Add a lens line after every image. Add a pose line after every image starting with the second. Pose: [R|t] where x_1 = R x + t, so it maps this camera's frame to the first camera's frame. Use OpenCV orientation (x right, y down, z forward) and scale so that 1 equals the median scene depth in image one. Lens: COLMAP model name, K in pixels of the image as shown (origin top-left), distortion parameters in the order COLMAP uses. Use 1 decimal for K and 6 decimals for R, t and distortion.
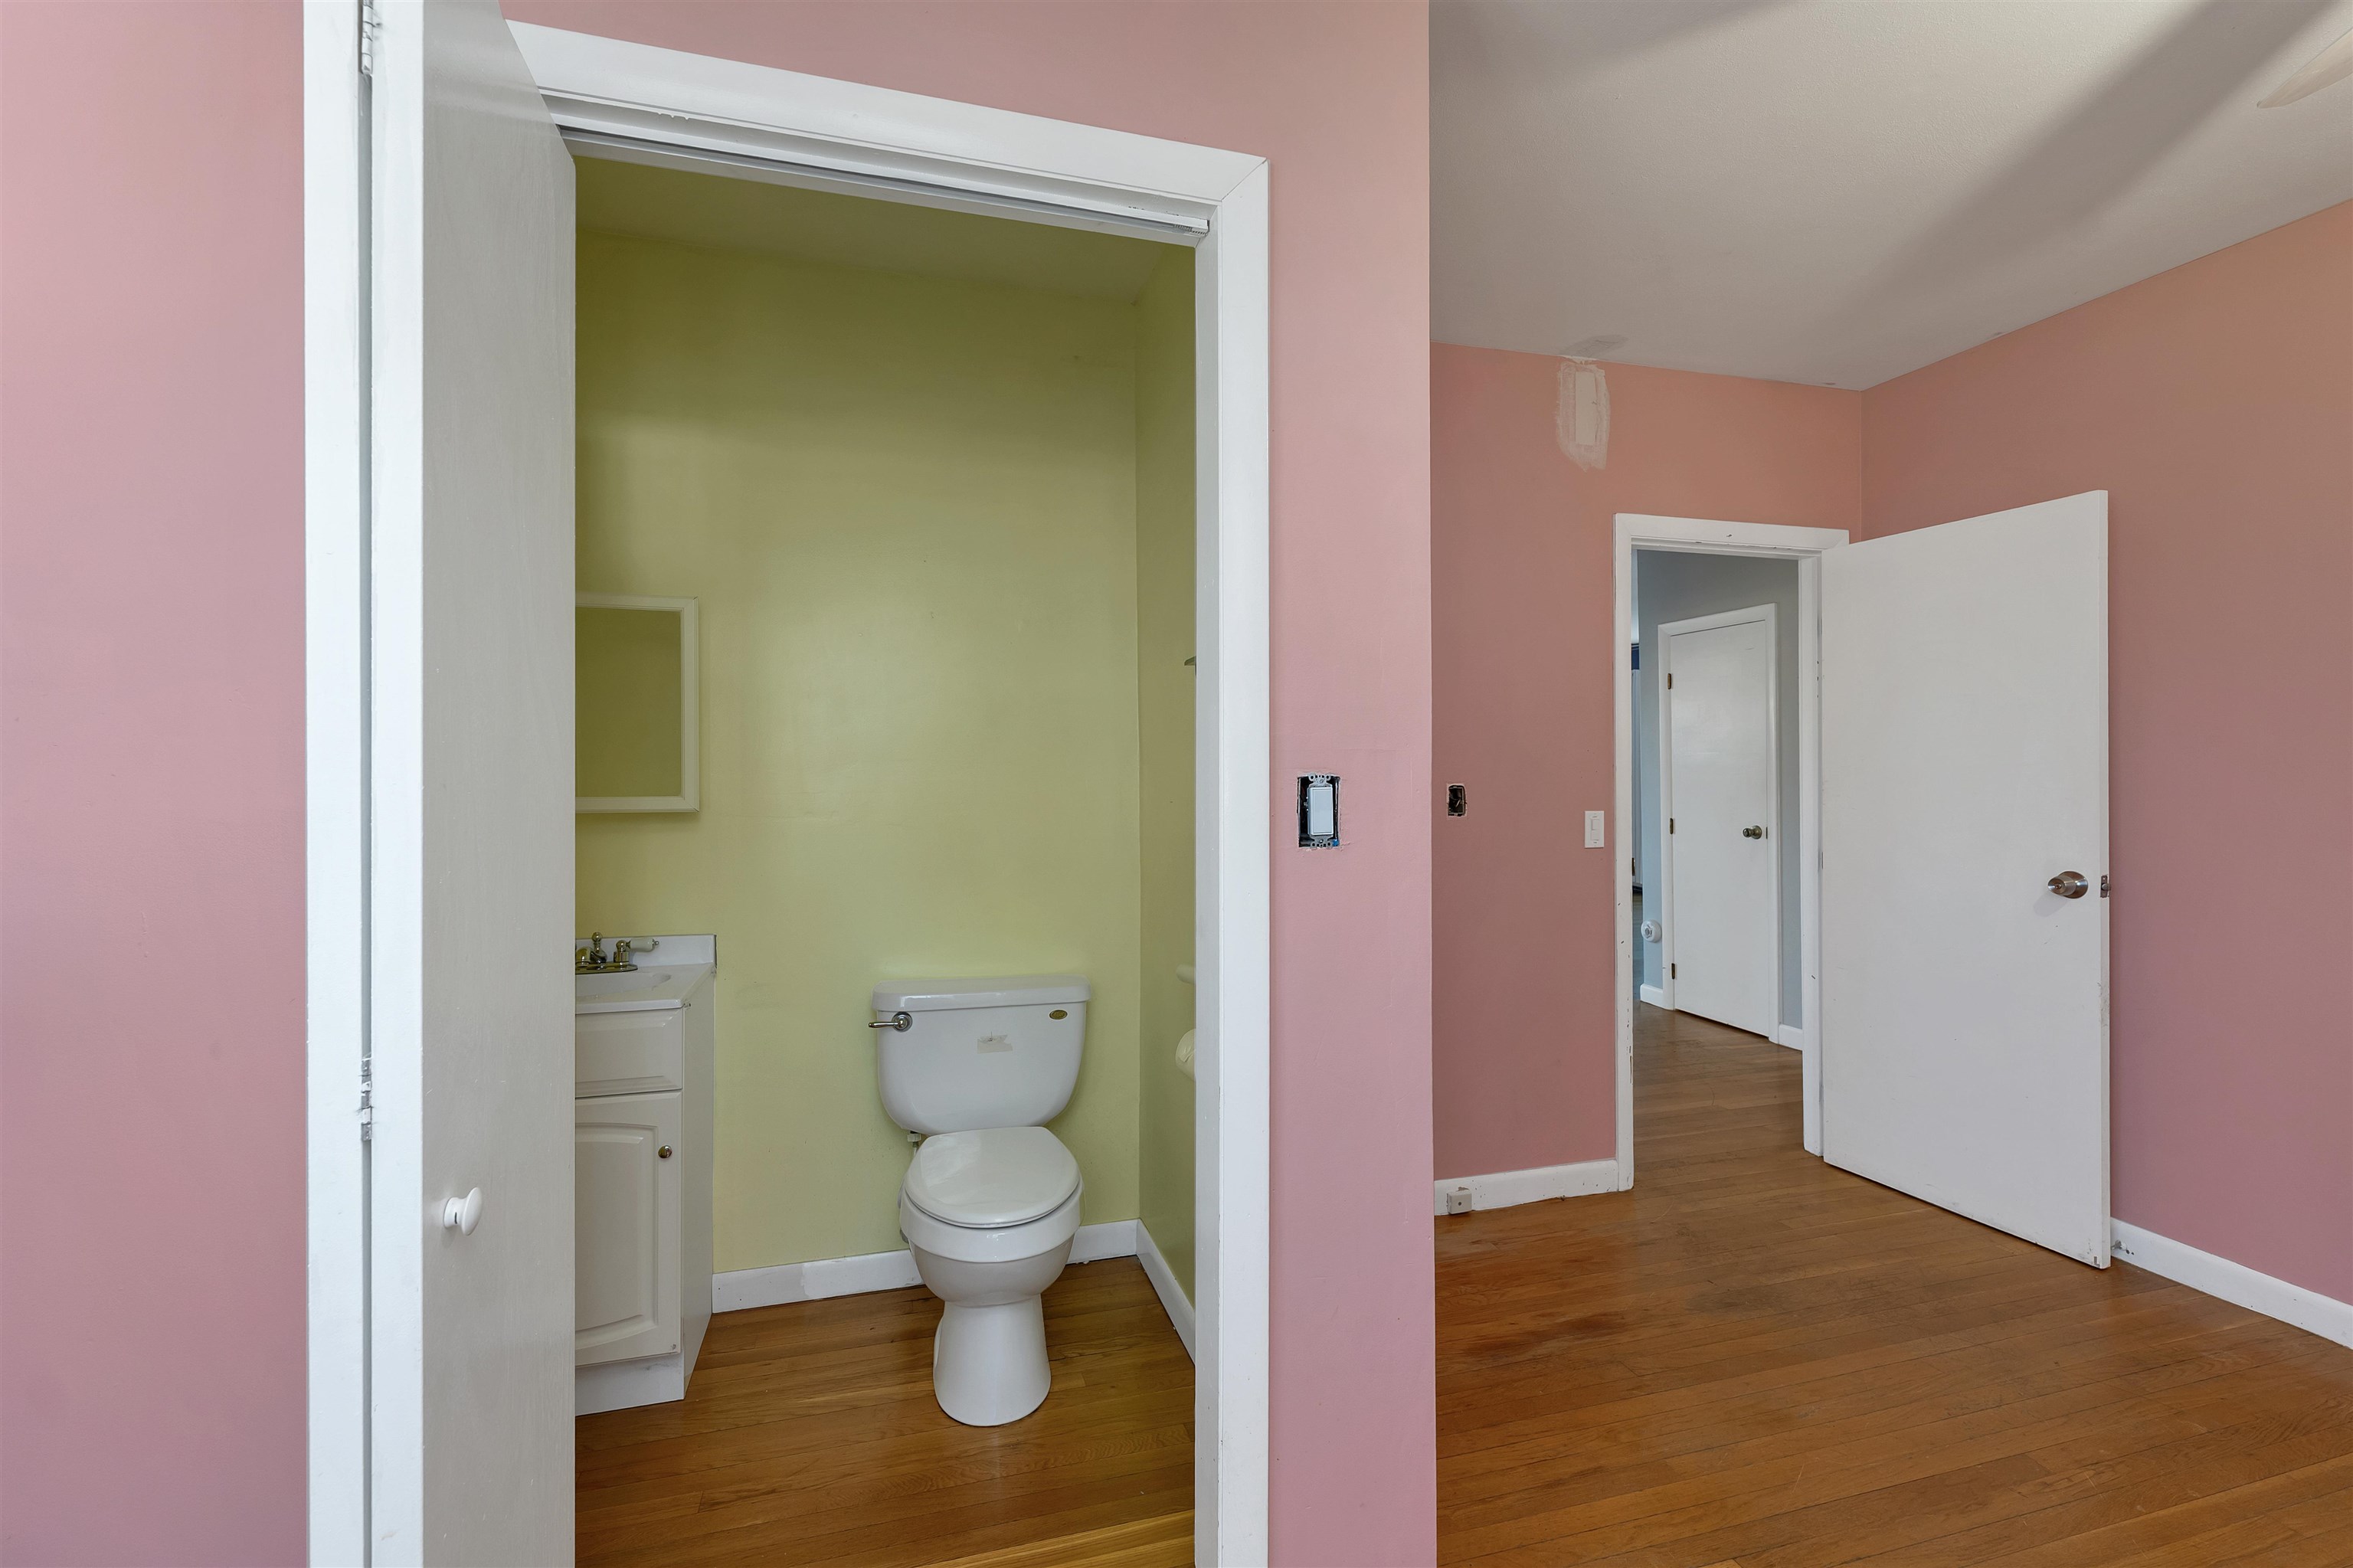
lens RADIAL K [[995.0, 0, 1171.8], [0, 995.0, 772.4], [0, 0, 1]] dist [-0.000035, -0.000180]
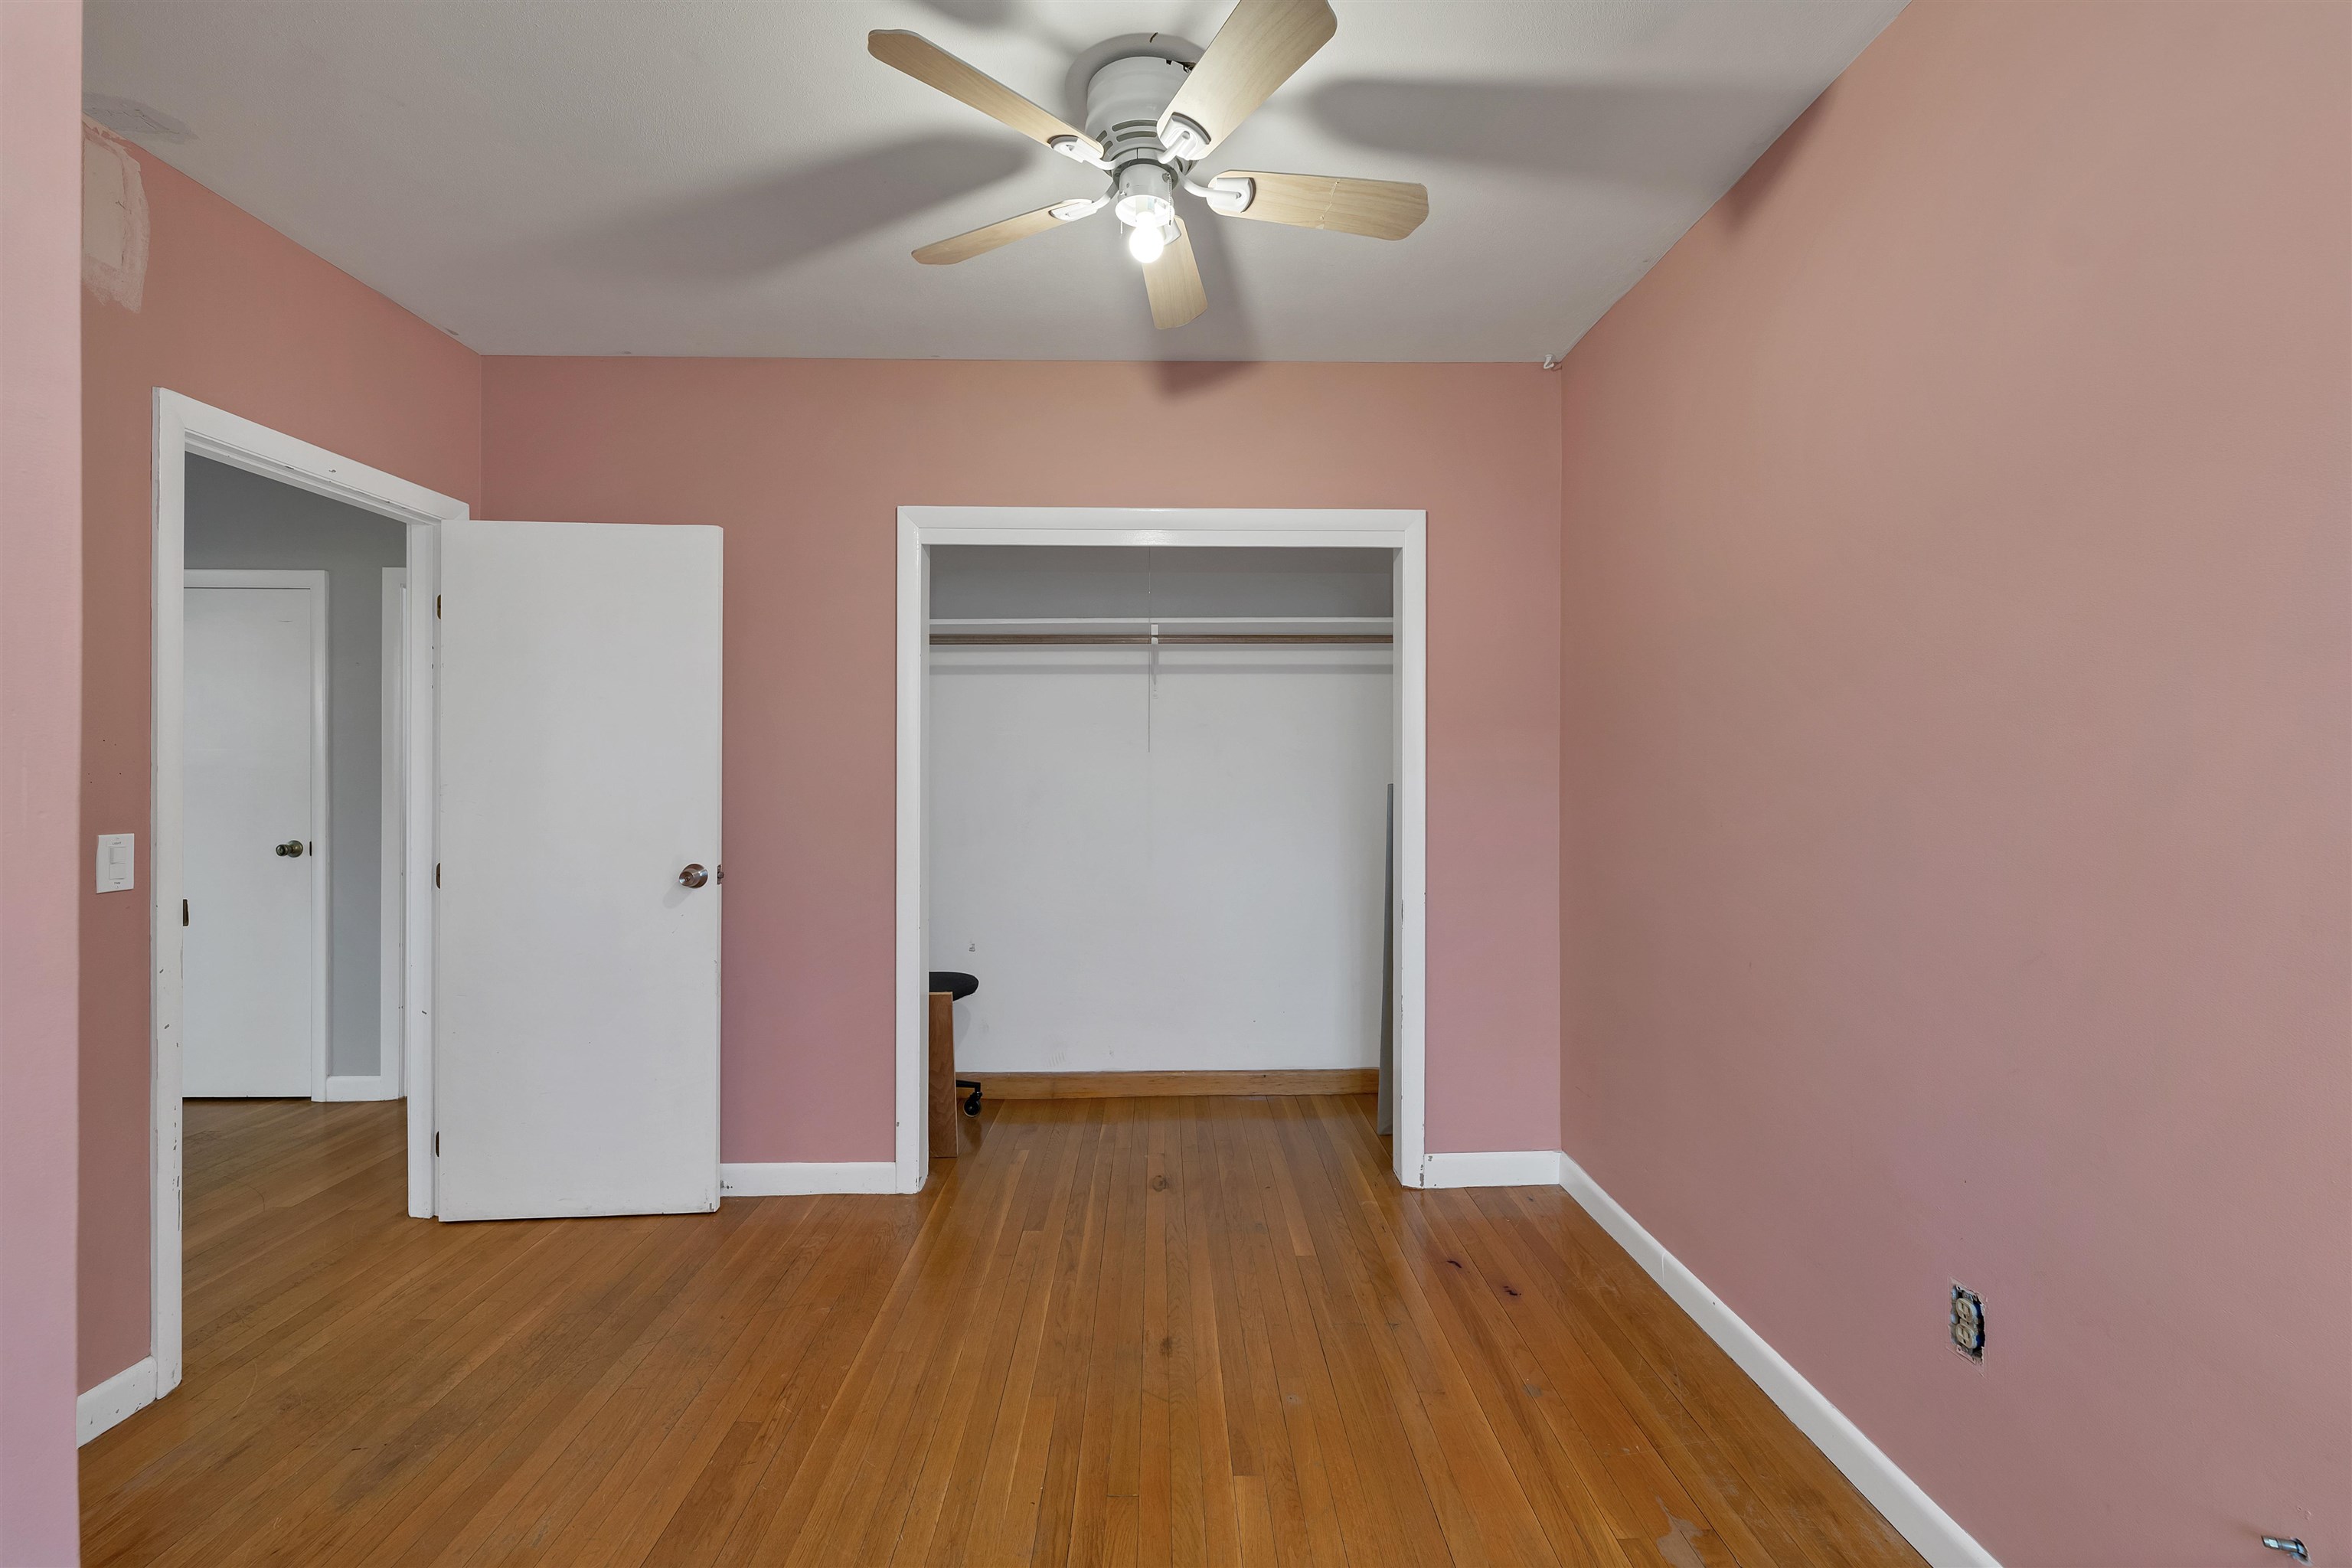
lens RADIAL K [[994.5, 0, 1171.3], [0, 994.5, 772.5], [0, 0, 1]] dist [-0.000035, -0.000180]
pose [[0.251616, 0.001693, 0.967826, -0.030558], [0.000867, 0.999998, -0.001974, 0.000240], [-0.967827, 0.001336, 0.251613, 0.187518]]
